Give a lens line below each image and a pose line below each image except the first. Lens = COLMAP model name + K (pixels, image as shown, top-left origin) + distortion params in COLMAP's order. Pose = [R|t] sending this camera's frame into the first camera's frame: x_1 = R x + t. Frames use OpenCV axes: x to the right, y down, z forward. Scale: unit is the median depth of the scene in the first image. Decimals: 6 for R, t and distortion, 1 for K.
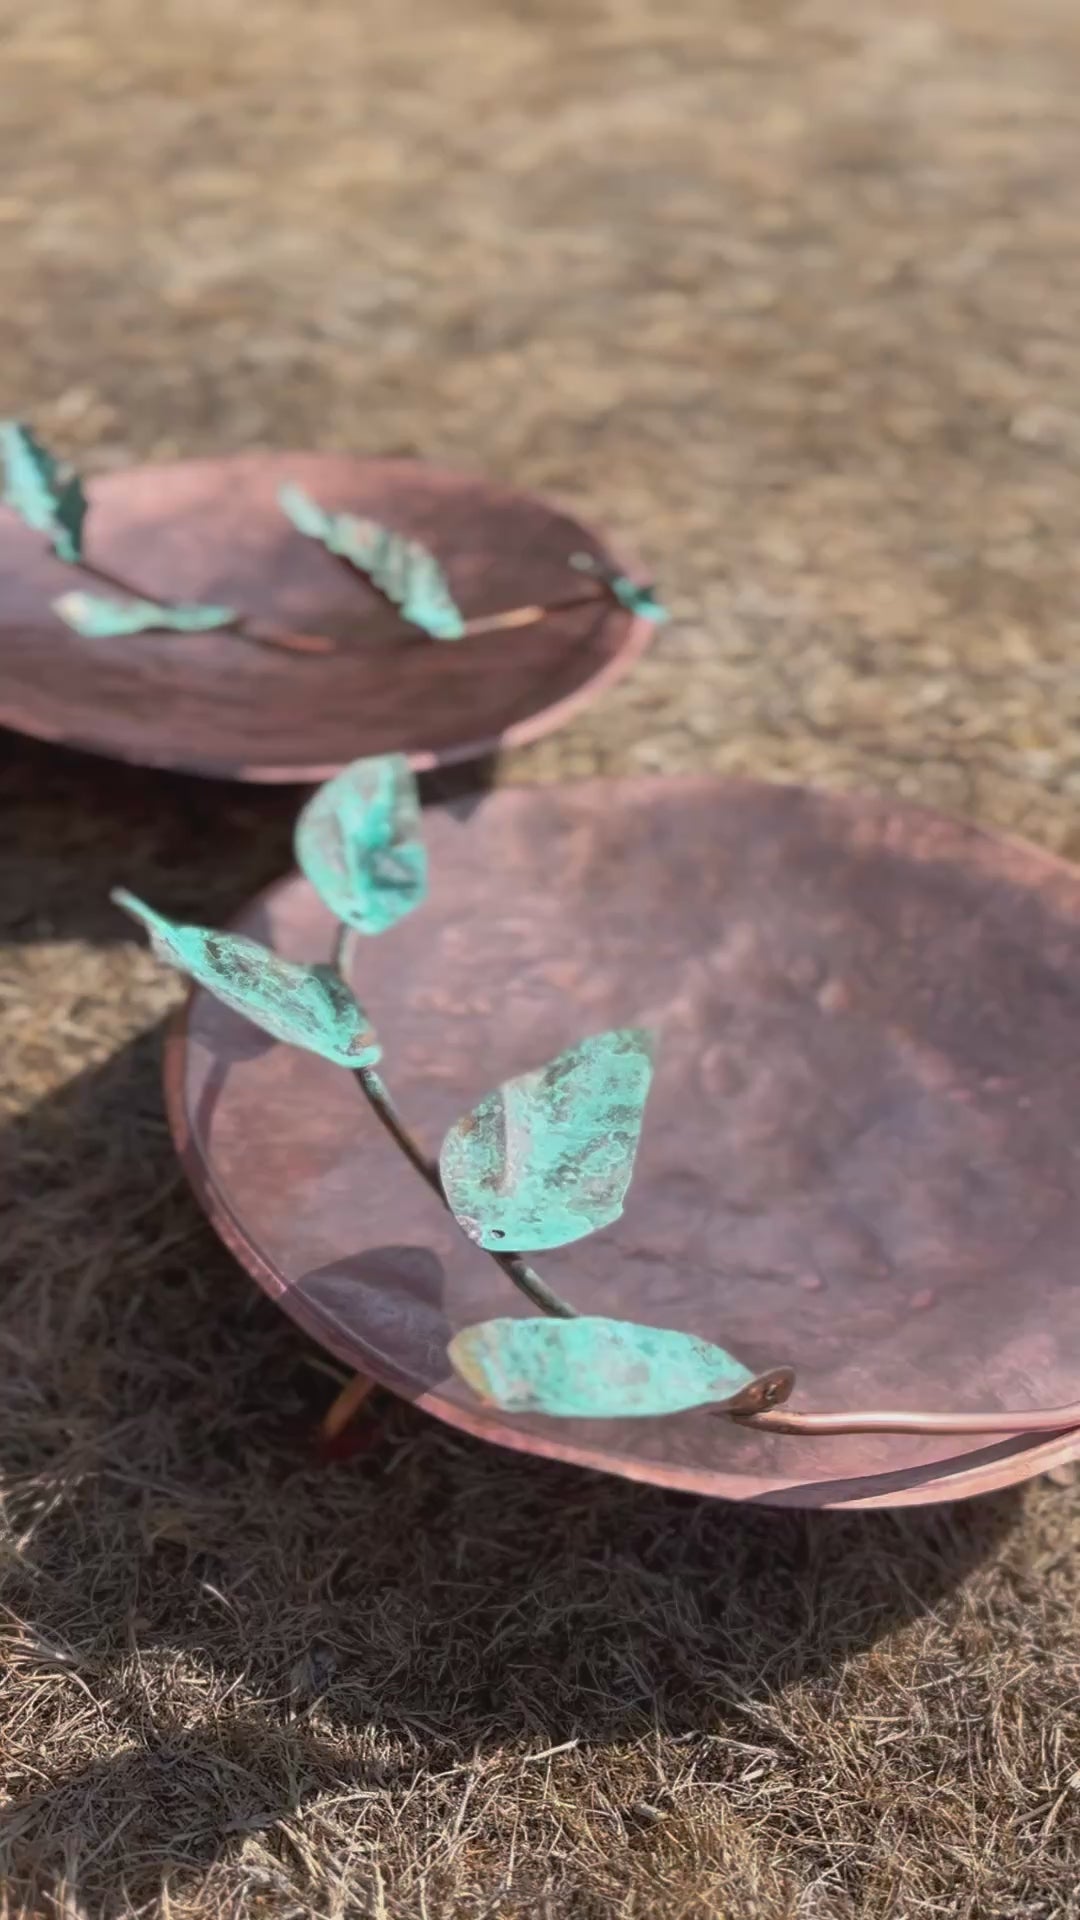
lens RADIAL K [[1665.0, 0, 526.3], [0, 1665.0, 954.6], [0, 0, 1]] dist [0.082263, -0.198050]
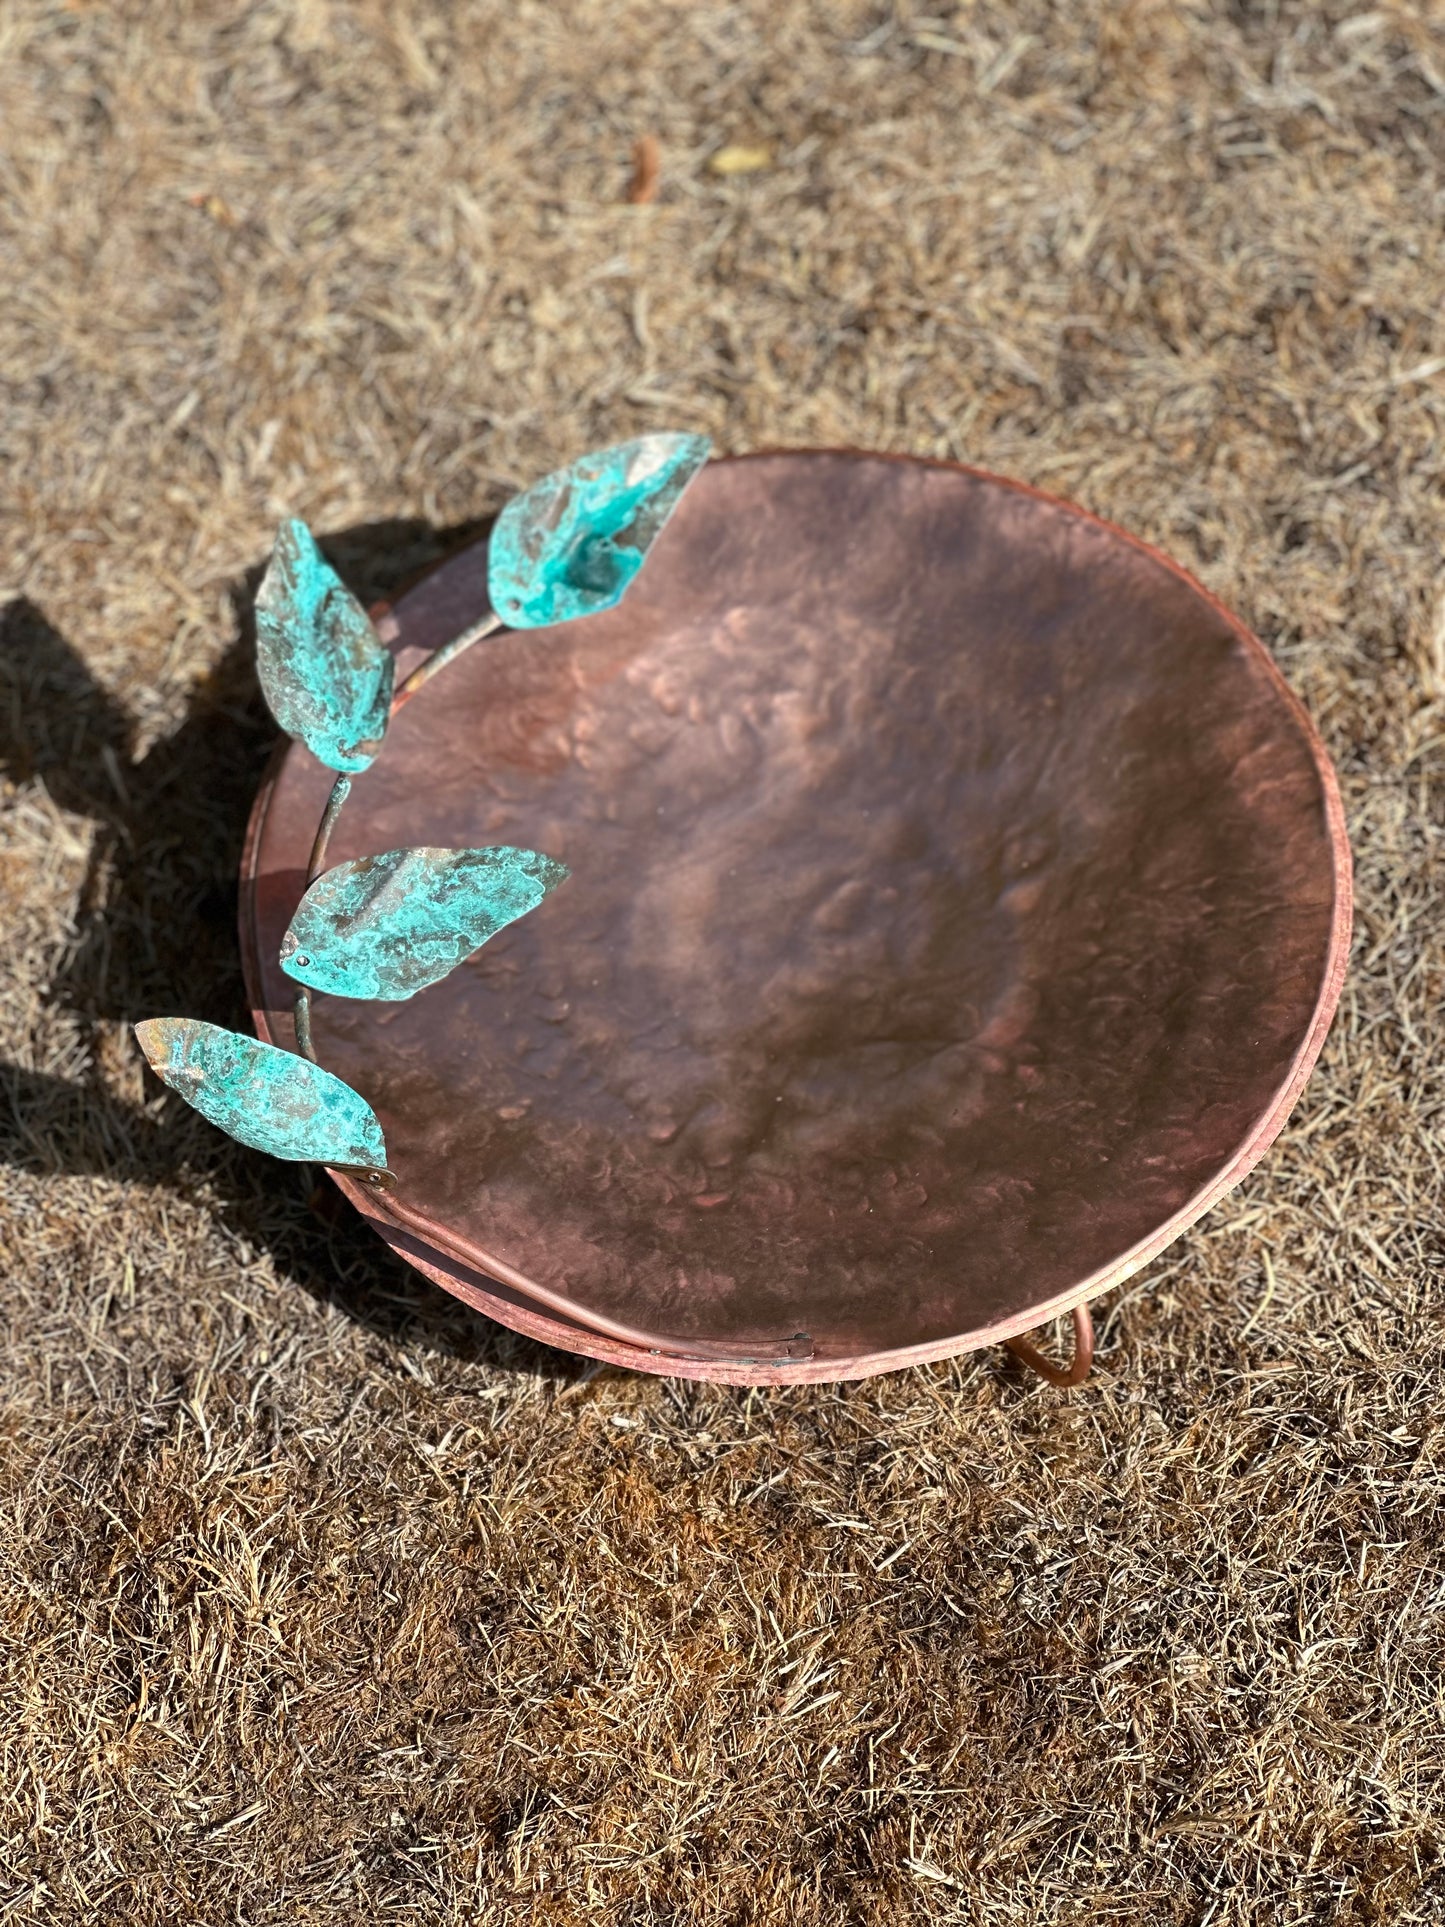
lens RADIAL K [[4290.3, 0, 719.2], [0, 4290.3, 973.6], [0, 0, 1]] dist [0.189505, 0.000000]
pose [[0.738574, 0.531781, -0.414389, 1.198162], [-0.331233, 0.821591, 0.463975, -1.097405], [0.587191, -0.205420, 0.782949, -1.032276]]
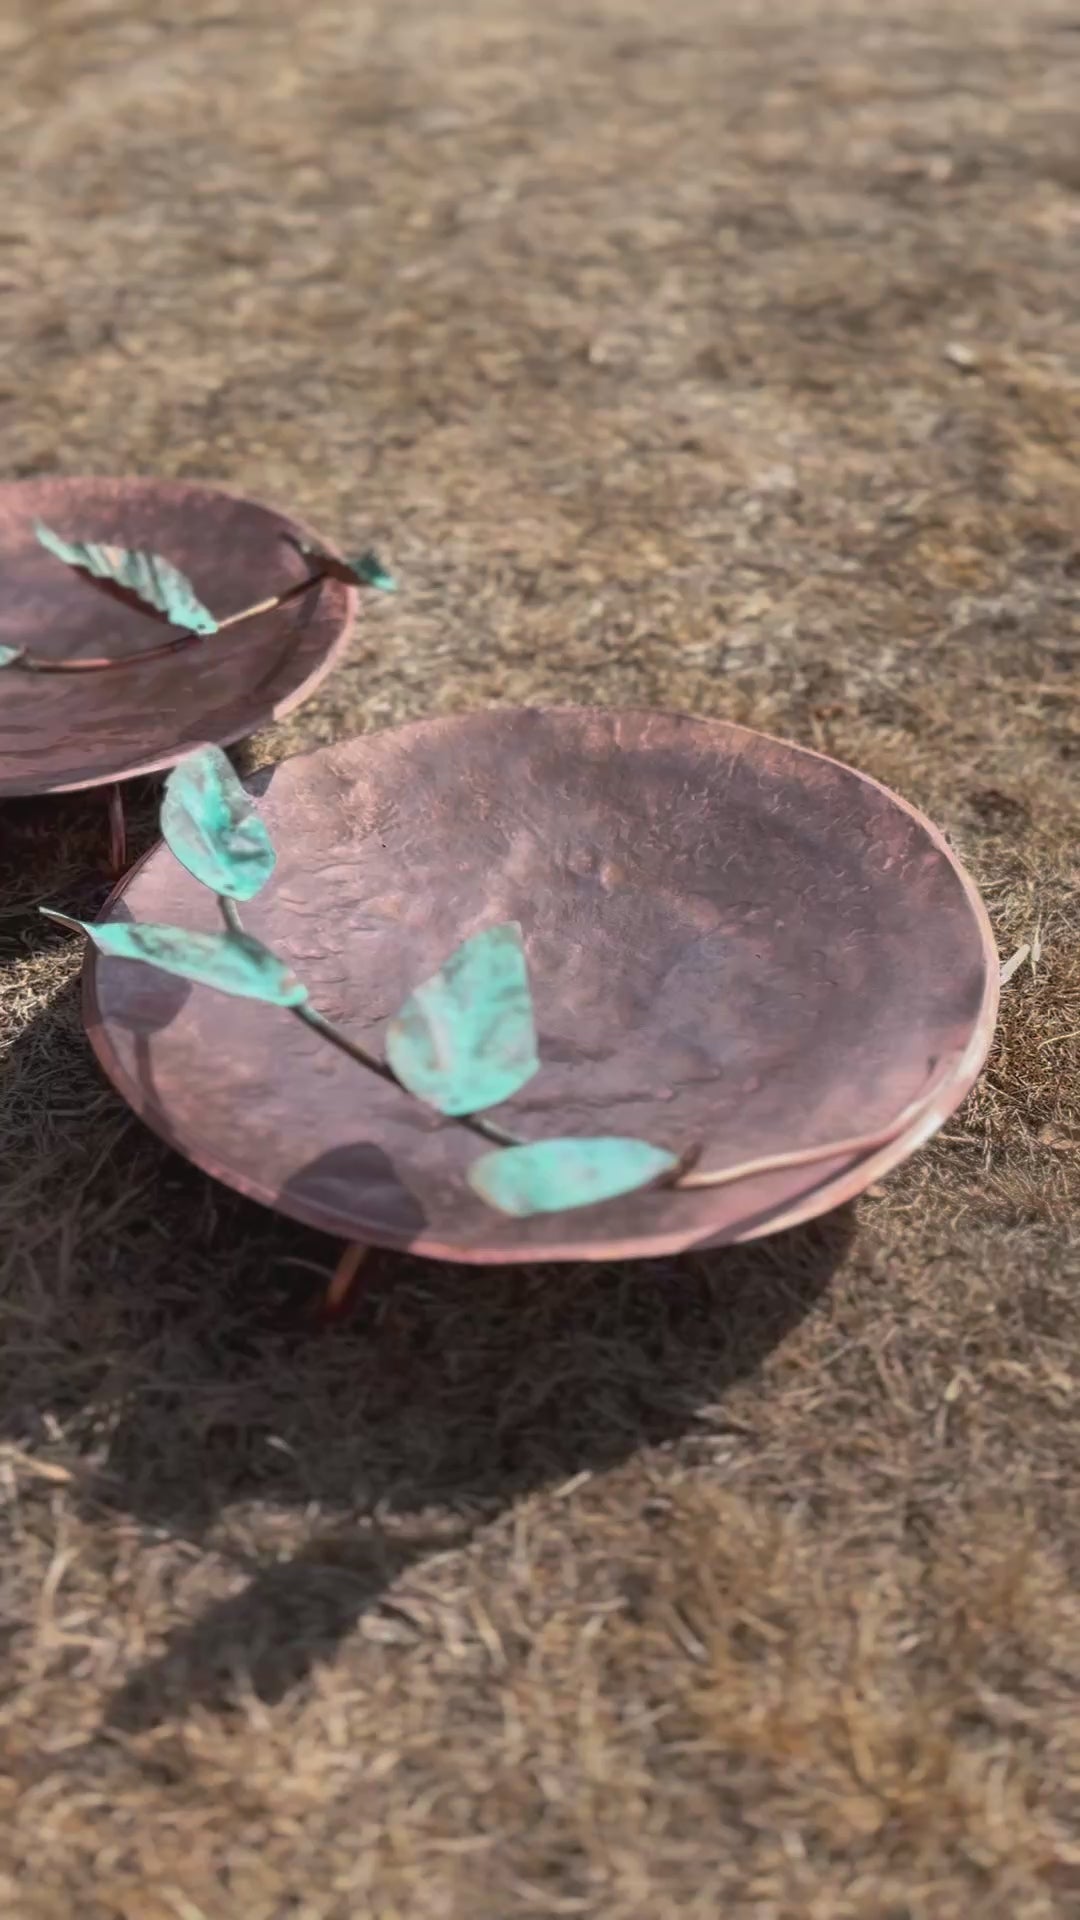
lens RADIAL K [[1665.0, 0, 539.3], [0, 1665.0, 958.8], [0, 0, 1]] dist [0.082263, -0.198050]
pose [[0.951954, -0.218861, 0.214203, -0.156910], [0.210288, 0.975652, 0.062310, -0.001864], [-0.222625, -0.014272, 0.974800, -0.189630]]
